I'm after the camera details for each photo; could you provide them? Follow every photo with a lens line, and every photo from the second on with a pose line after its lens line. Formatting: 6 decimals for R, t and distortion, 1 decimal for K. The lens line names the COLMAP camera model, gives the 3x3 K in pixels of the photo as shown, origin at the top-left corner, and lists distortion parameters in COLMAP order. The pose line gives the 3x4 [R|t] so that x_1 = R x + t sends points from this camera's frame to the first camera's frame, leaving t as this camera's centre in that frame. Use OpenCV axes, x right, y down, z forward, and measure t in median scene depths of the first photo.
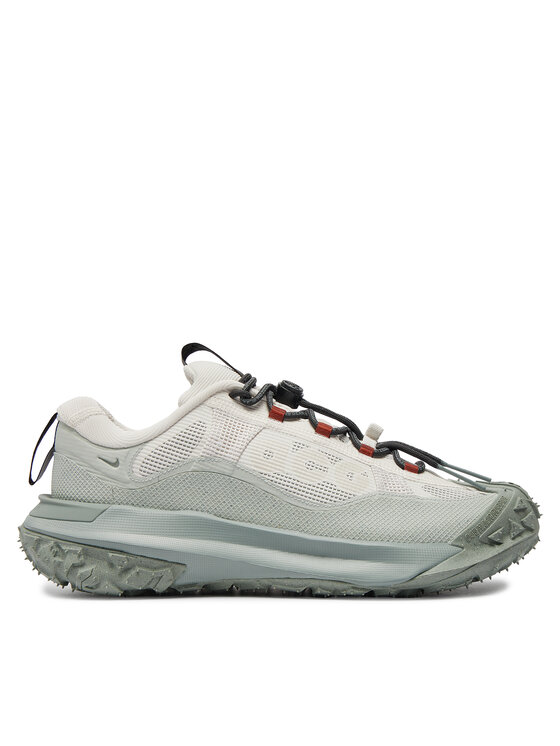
lens RADIAL K [[911.6, 0, 280.0], [0, 911.6, 371.5], [0, 0, 1]] dist [0.028671, 0.000000]
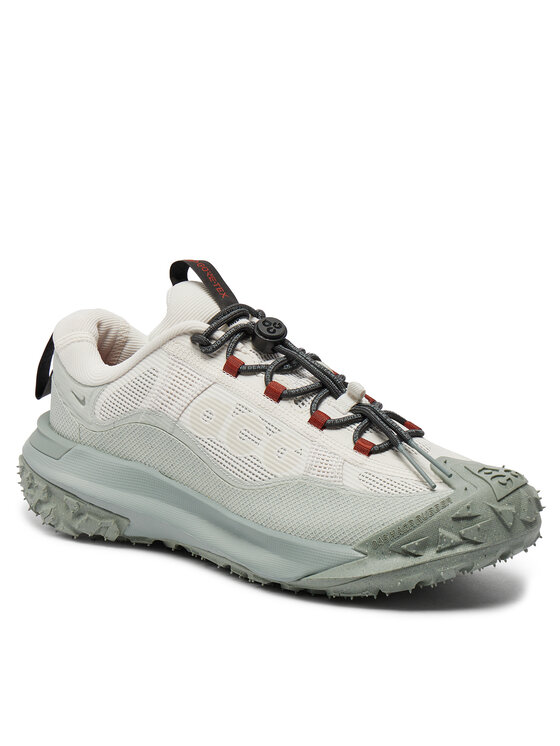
lens RADIAL K [[2206.8, 0, 279.7], [0, 2206.8, 374.4], [0, 0, 1]] dist [0.774913, 0.000000]
pose [[0.795531, 0.135040, -0.590672, 1.349984], [0.067195, 0.949173, 0.307500, -0.625549], [0.602175, -0.284316, 0.746023, -0.592084]]
